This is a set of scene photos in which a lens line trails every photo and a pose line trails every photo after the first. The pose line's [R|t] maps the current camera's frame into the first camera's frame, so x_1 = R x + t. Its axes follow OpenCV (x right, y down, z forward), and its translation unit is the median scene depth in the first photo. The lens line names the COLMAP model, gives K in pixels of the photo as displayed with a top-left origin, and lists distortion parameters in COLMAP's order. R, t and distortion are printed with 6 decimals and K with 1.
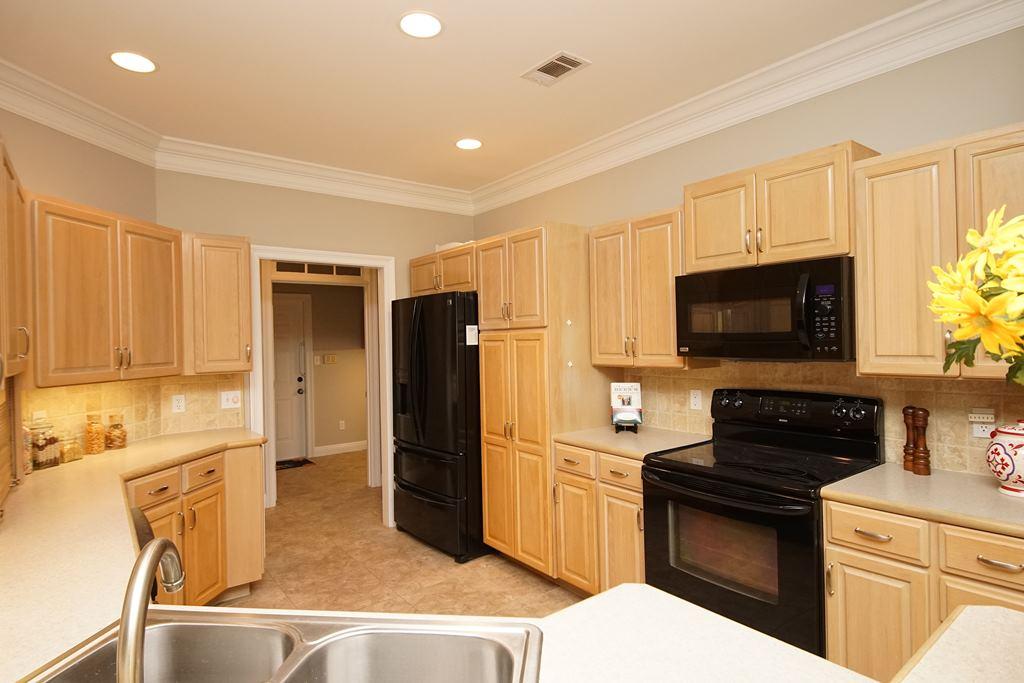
lens RADIAL K [[547.9, 0, 506.0], [0, 547.9, 339.8], [0, 0, 1]] dist [0.026814, -0.026541]
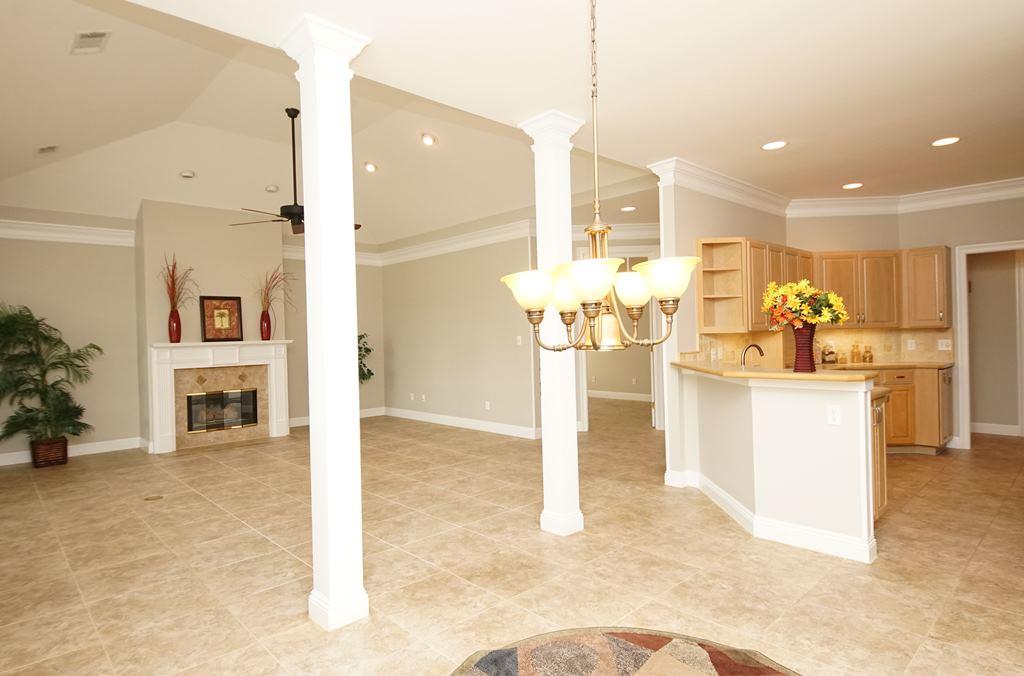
lens RADIAL K [[557.5, 0, 506.5], [0, 557.5, 337.4], [0, 0, 1]] dist [0.020453, -0.021197]
pose [[0.109572, 0.025603, -0.993649, 1.188067], [0.020608, 0.999395, 0.028023, 0.016697], [0.993765, -0.023548, 0.108978, -0.548681]]
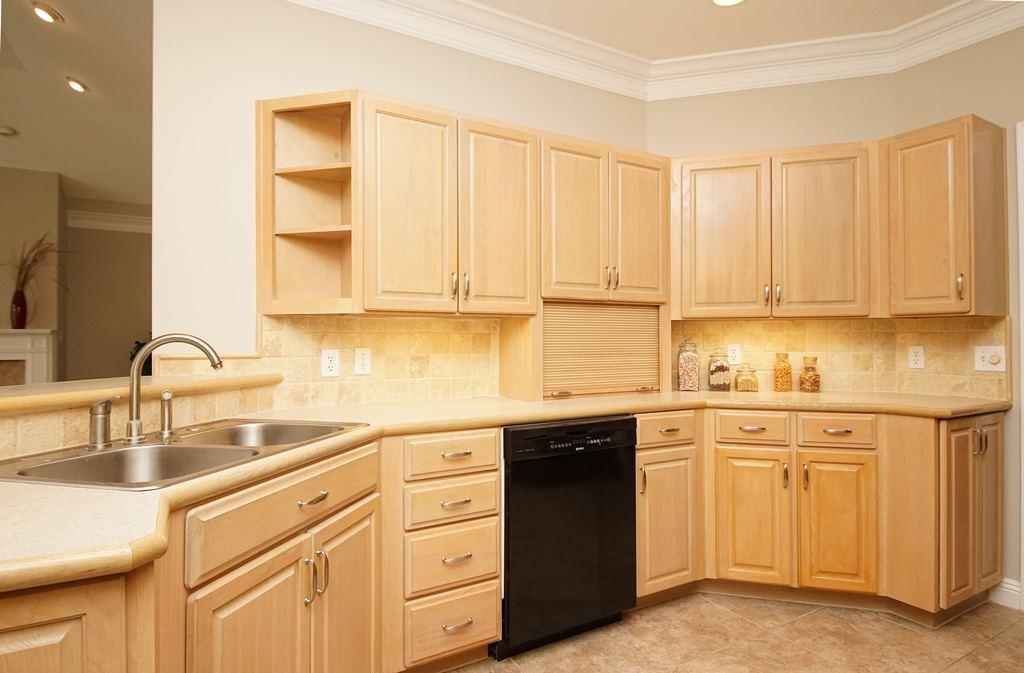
lens RADIAL K [[557.5, 0, 509.3], [0, 557.5, 335.0], [0, 0, 1]] dist [0.020453, -0.021197]
pose [[-0.119053, 0.013959, -0.992790, 0.315410], [0.004497, 0.999898, 0.013519, 0.080225], [0.992878, -0.002855, -0.119104, 0.583910]]
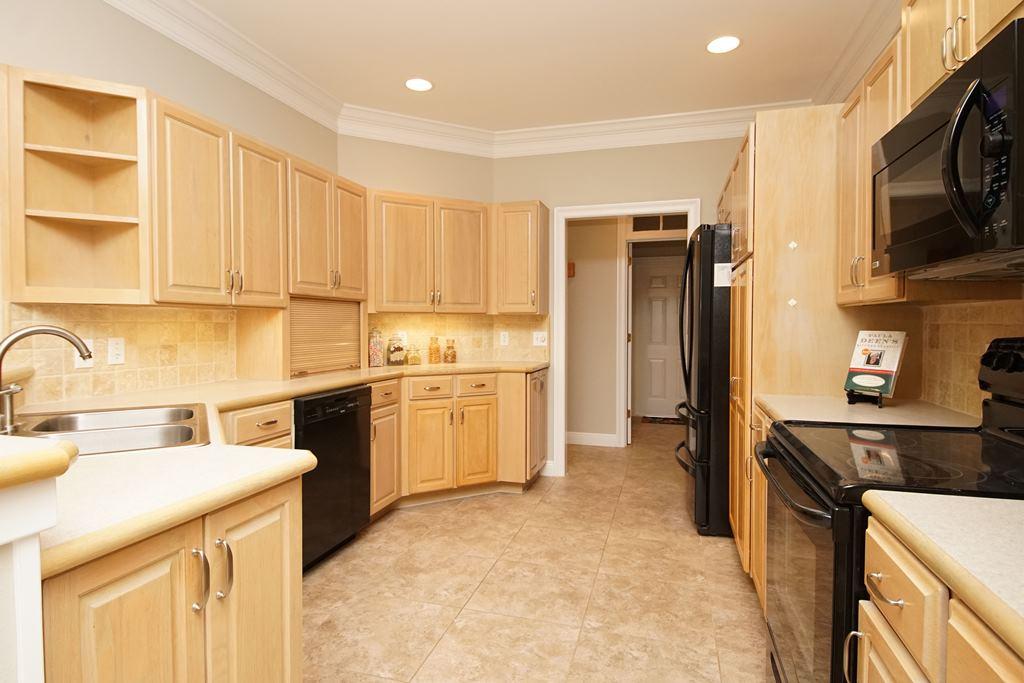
lens RADIAL K [[547.9, 0, 502.2], [0, 547.9, 339.6], [0, 0, 1]] dist [0.026814, -0.026541]
pose [[0.592456, 0.045013, -0.804344, 0.501556], [-0.014302, 0.998868, 0.045365, 0.068188], [0.805476, -0.015373, 0.592429, 0.262420]]
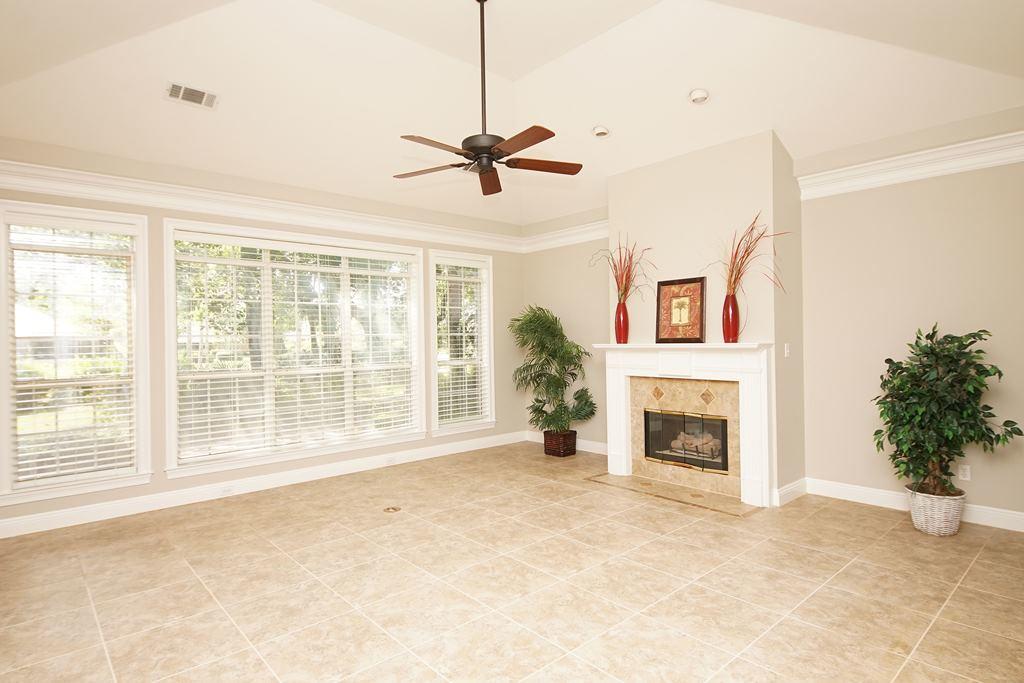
lens RADIAL K [[547.9, 0, 502.8], [0, 547.9, 343.1], [0, 0, 1]] dist [0.026814, -0.026541]
pose [[-0.996189, 0.040808, -0.077087, -0.670568], [0.040124, 0.999141, 0.010397, 0.038478], [0.077445, 0.007264, -0.996970, 0.125272]]
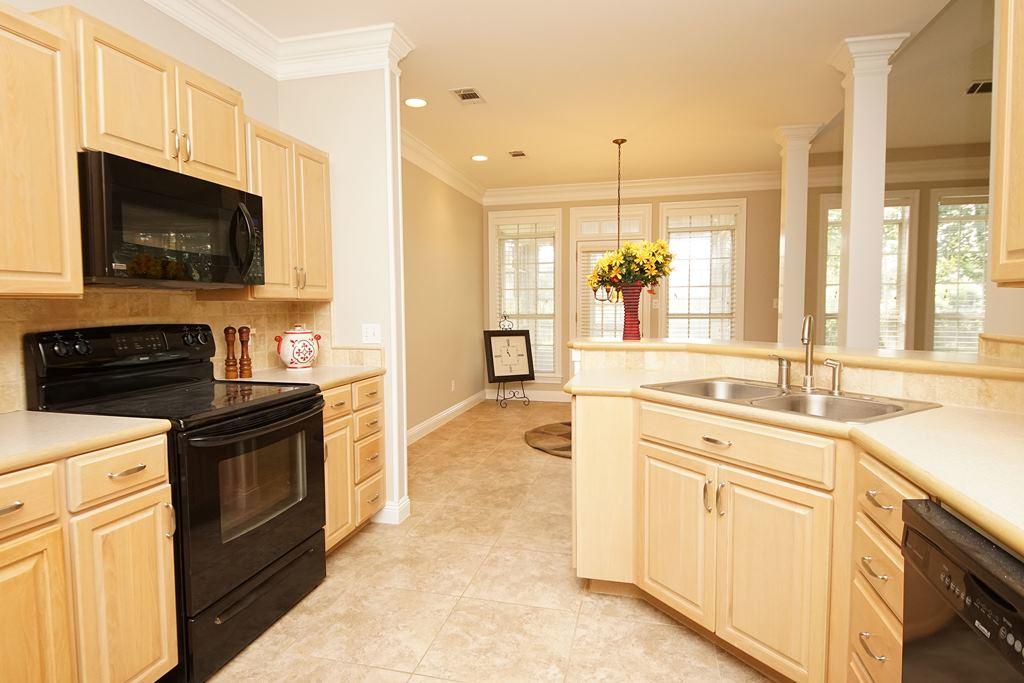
lens RADIAL K [[547.9, 0, 514.4], [0, 547.9, 345.0], [0, 0, 1]] dist [0.026814, -0.026541]
pose [[-0.643994, -0.029685, 0.764455, -0.437517], [0.022091, 0.998109, 0.057369, 0.074200], [-0.764712, 0.053833, -0.642120, 0.928397]]
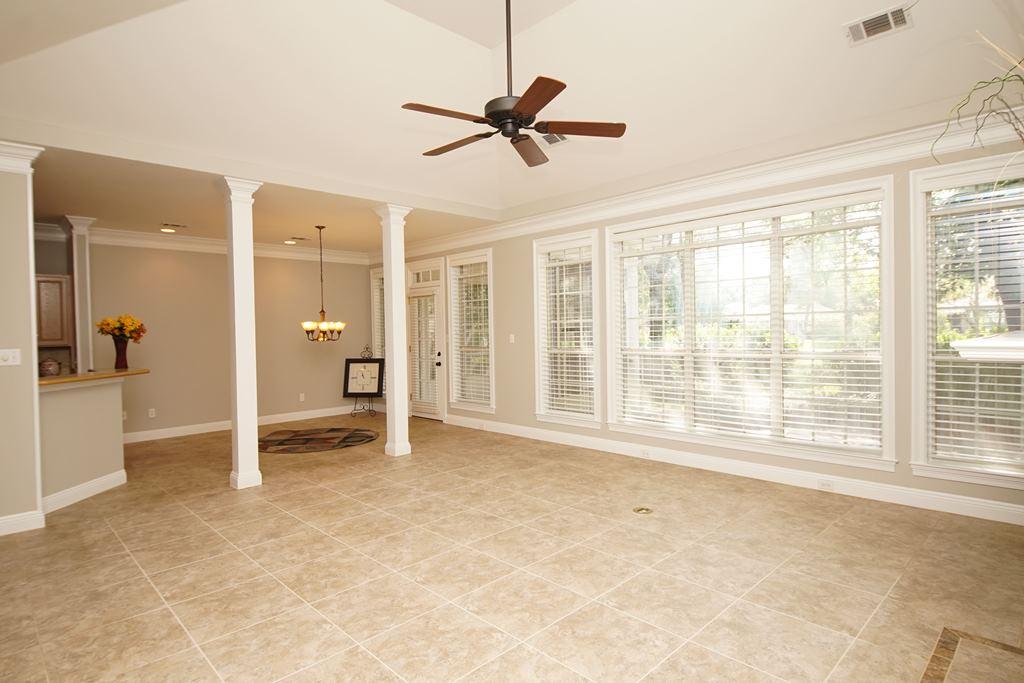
lens RADIAL K [[547.9, 0, 510.8], [0, 547.9, 349.1], [0, 0, 1]] dist [0.026814, -0.026541]
pose [[-0.125131, -0.009735, 0.992092, -1.761608], [0.023386, 0.999645, 0.012759, 0.070215], [-0.991865, 0.024797, -0.124859, -0.892235]]
